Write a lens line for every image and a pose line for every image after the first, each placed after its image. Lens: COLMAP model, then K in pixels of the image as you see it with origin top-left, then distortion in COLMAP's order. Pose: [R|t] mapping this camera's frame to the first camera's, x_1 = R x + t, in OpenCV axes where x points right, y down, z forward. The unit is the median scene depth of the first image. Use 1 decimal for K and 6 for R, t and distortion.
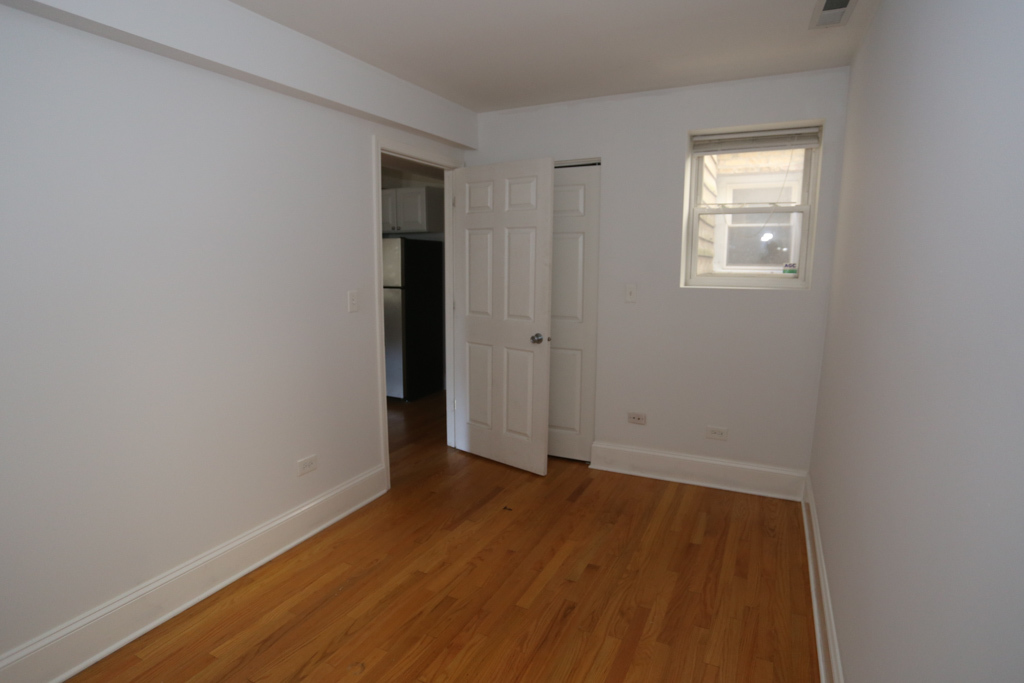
lens RADIAL K [[534.3, 0, 507.9], [0, 534.3, 341.5], [0, 0, 1]] dist [-0.083823, 0.045952]
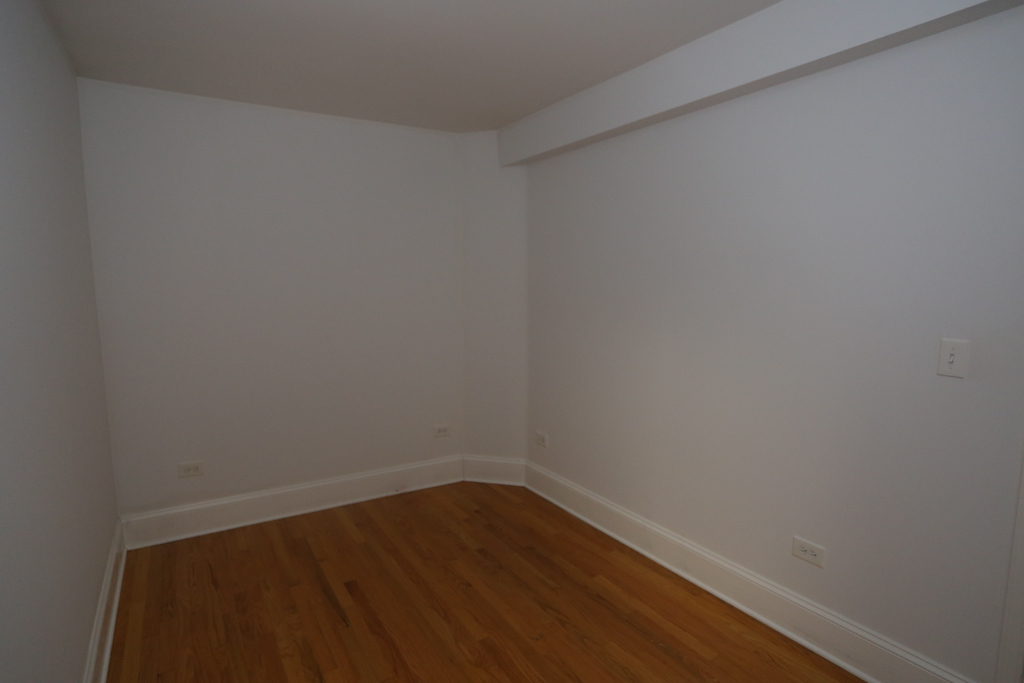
lens RADIAL K [[534.3, 0, 507.9], [0, 534.3, 341.5], [0, 0, 1]] dist [-0.083823, 0.045952]
pose [[-0.508852, 0.093655, -0.855744, 0.550487], [-0.140387, 0.971729, 0.189827, -0.171354], [0.849330, 0.216730, -0.481318, 1.139331]]
